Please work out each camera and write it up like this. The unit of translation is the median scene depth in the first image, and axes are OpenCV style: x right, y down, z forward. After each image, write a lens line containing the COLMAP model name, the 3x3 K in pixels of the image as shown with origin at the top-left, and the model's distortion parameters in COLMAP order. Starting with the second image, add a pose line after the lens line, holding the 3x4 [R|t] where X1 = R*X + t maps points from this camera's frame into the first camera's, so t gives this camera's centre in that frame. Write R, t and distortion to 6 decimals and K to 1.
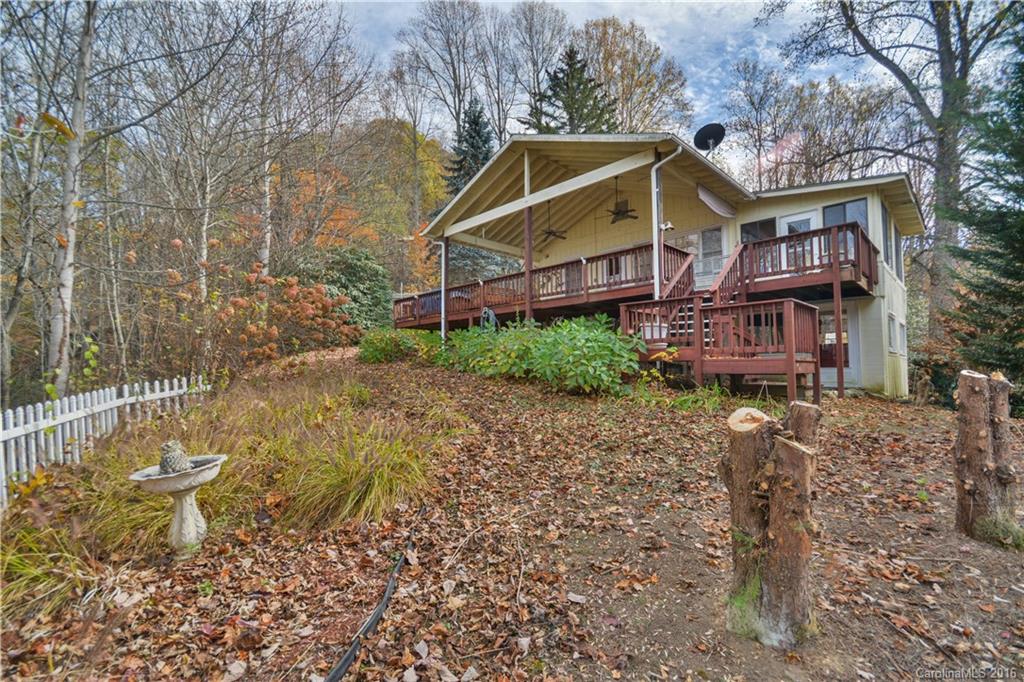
lens RADIAL K [[450.3, 0, 508.8], [0, 450.3, 342.9], [0, 0, 1]] dist [0.011715, -0.010007]
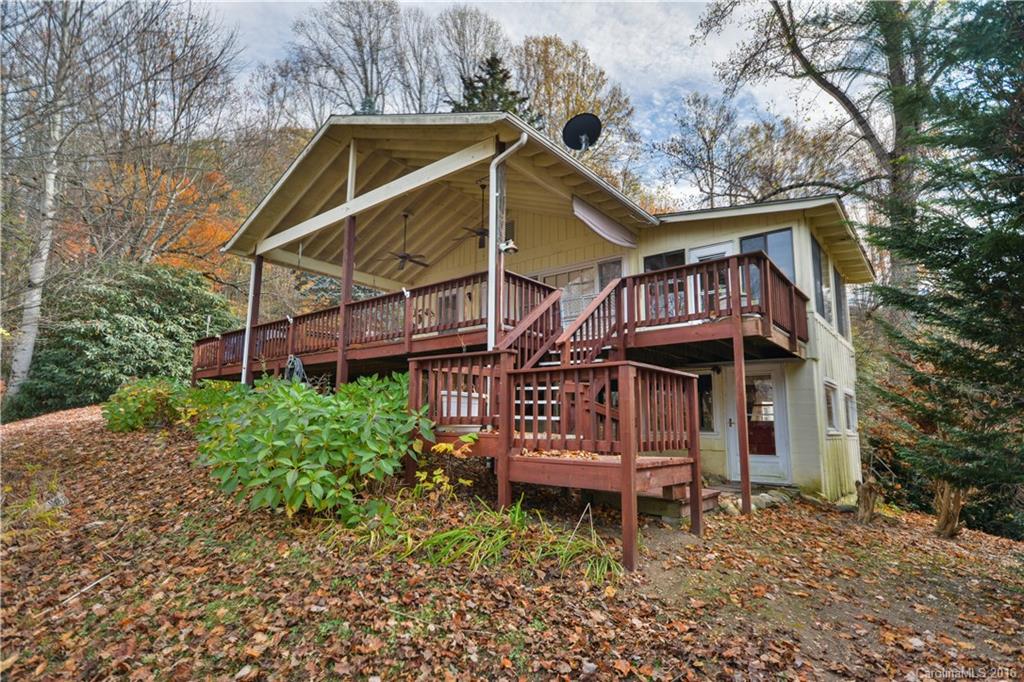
lens RADIAL K [[512.1, 0, 510.0], [0, 512.1, 343.6], [0, 0, 1]] dist [0.015875, 0.002913]
pose [[0.994281, 0.036162, 0.100489, 0.221563], [-0.026152, 0.994724, -0.099196, -0.028253], [-0.103546, 0.096001, 0.989981, 0.195514]]
